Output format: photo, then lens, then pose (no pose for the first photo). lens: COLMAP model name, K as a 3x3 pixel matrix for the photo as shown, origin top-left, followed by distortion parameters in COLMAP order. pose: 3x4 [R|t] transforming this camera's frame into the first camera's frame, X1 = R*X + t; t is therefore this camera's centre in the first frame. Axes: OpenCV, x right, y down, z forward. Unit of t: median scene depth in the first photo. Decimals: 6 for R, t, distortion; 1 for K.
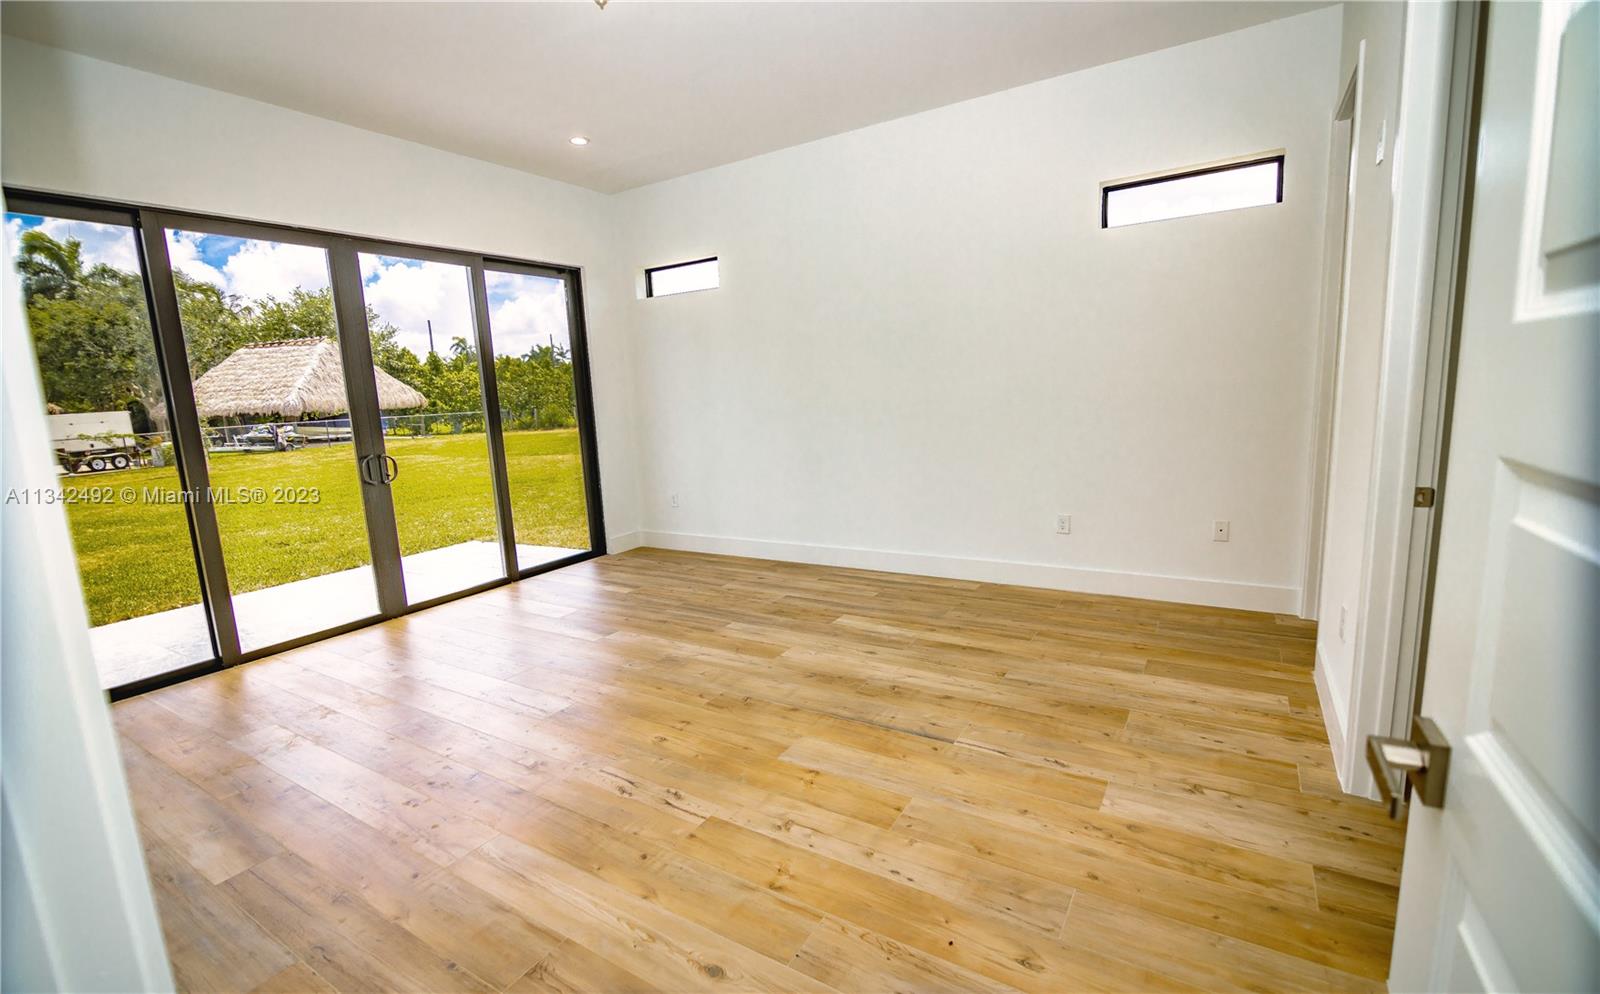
lens RADIAL K [[689.3, 0, 797.2], [0, 689.3, 499.2], [0, 0, 1]] dist [-0.002089, -0.000108]
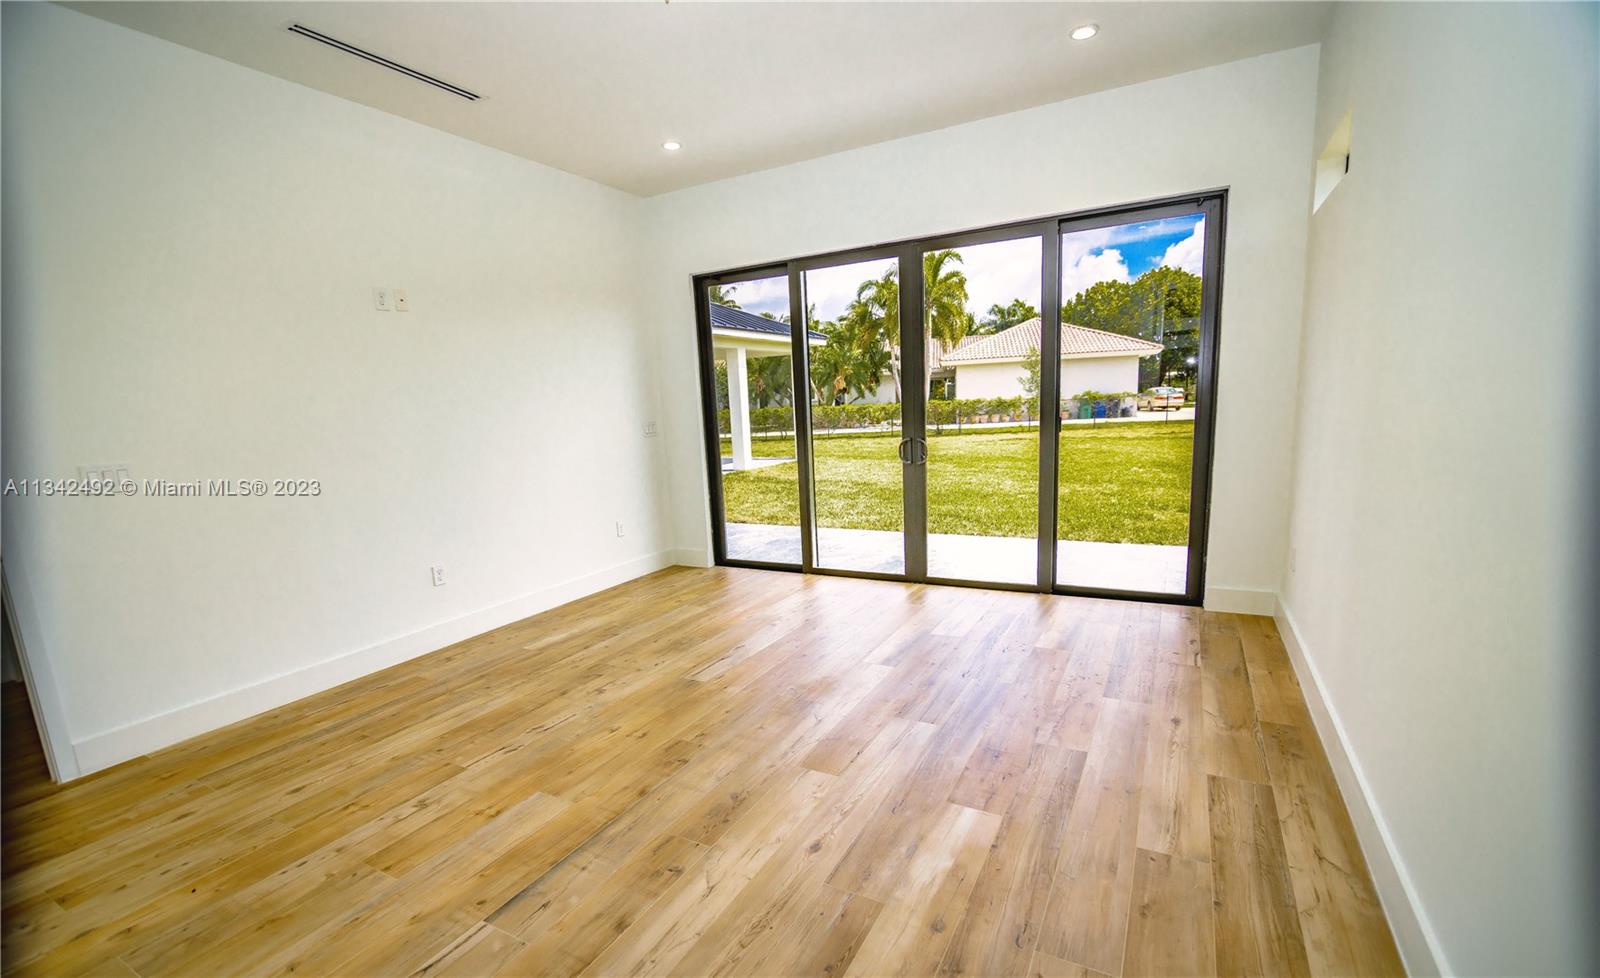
lens RADIAL K [[700.5, 0, 803.7], [0, 700.5, 528.9], [0, 0, 1]] dist [-0.010194, 0.000108]
pose [[0.064058, 0.228785, -0.971367, 0.782833], [-0.114275, 0.968645, 0.220608, -0.227632], [0.991382, 0.096871, 0.088193, 1.102078]]
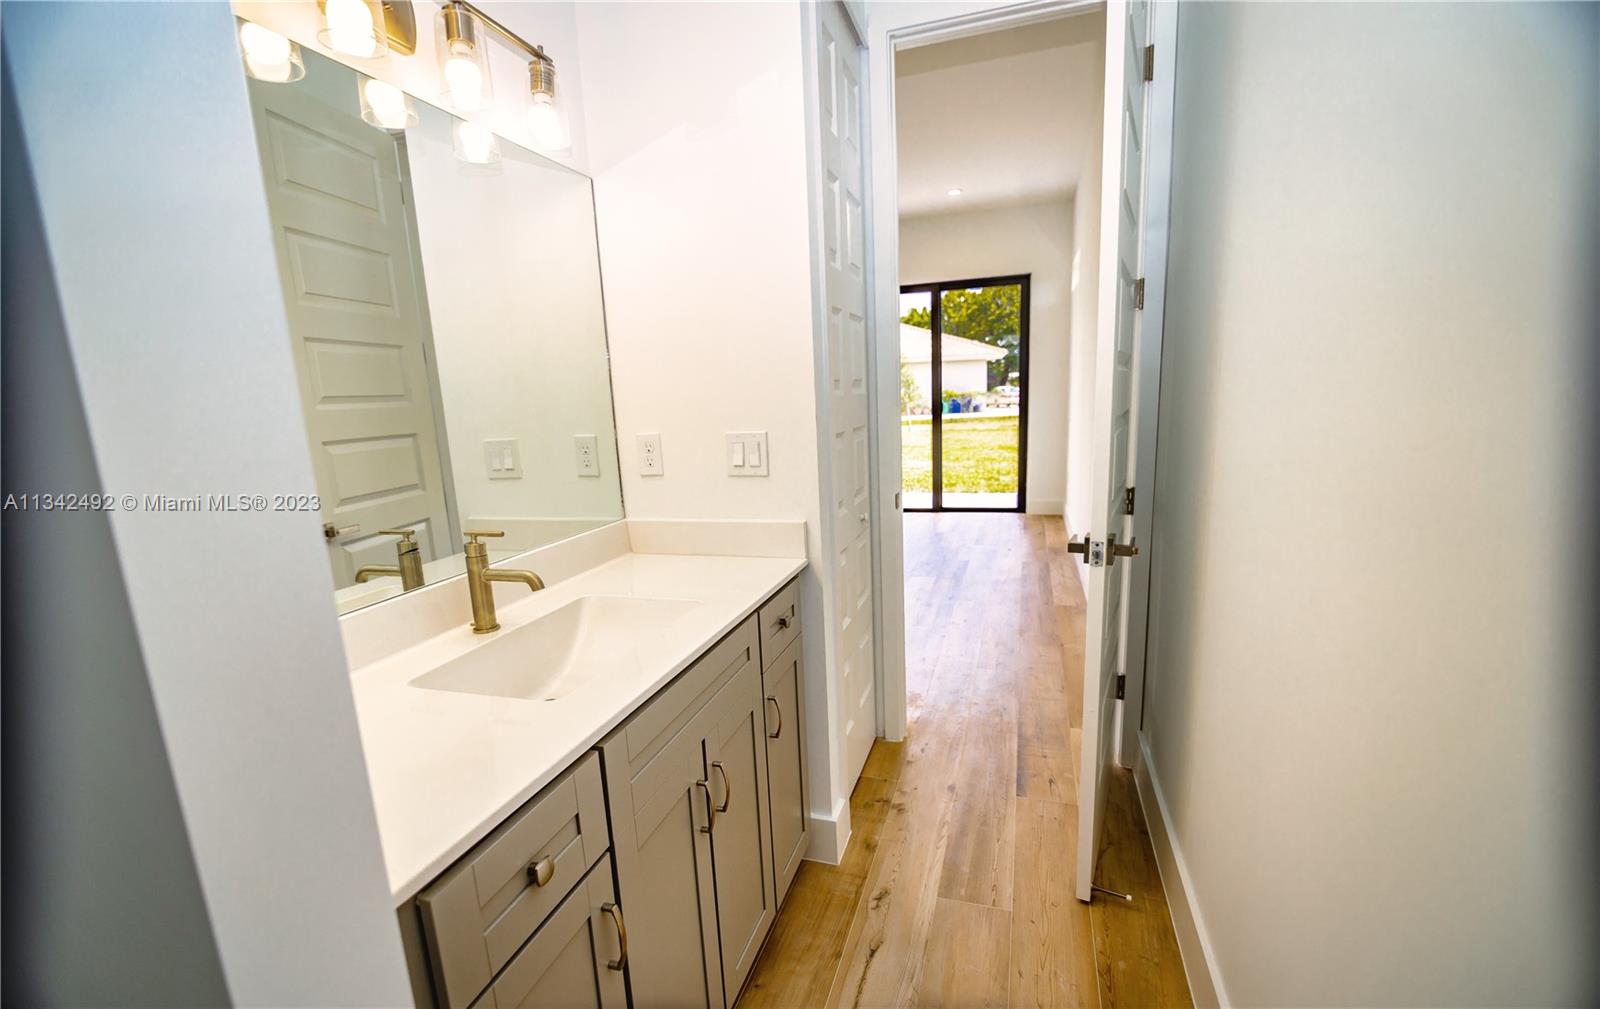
lens RADIAL K [[697.5, 0, 796.7], [0, 697.5, 530.1], [0, 0, 1]] dist [0.000489, 0.000005]
pose [[0.239810, 0.227070, -0.943891, 1.643101], [-0.120718, 0.971691, 0.203087, -0.189428], [0.963285, 0.065243, 0.260433, 0.629562]]
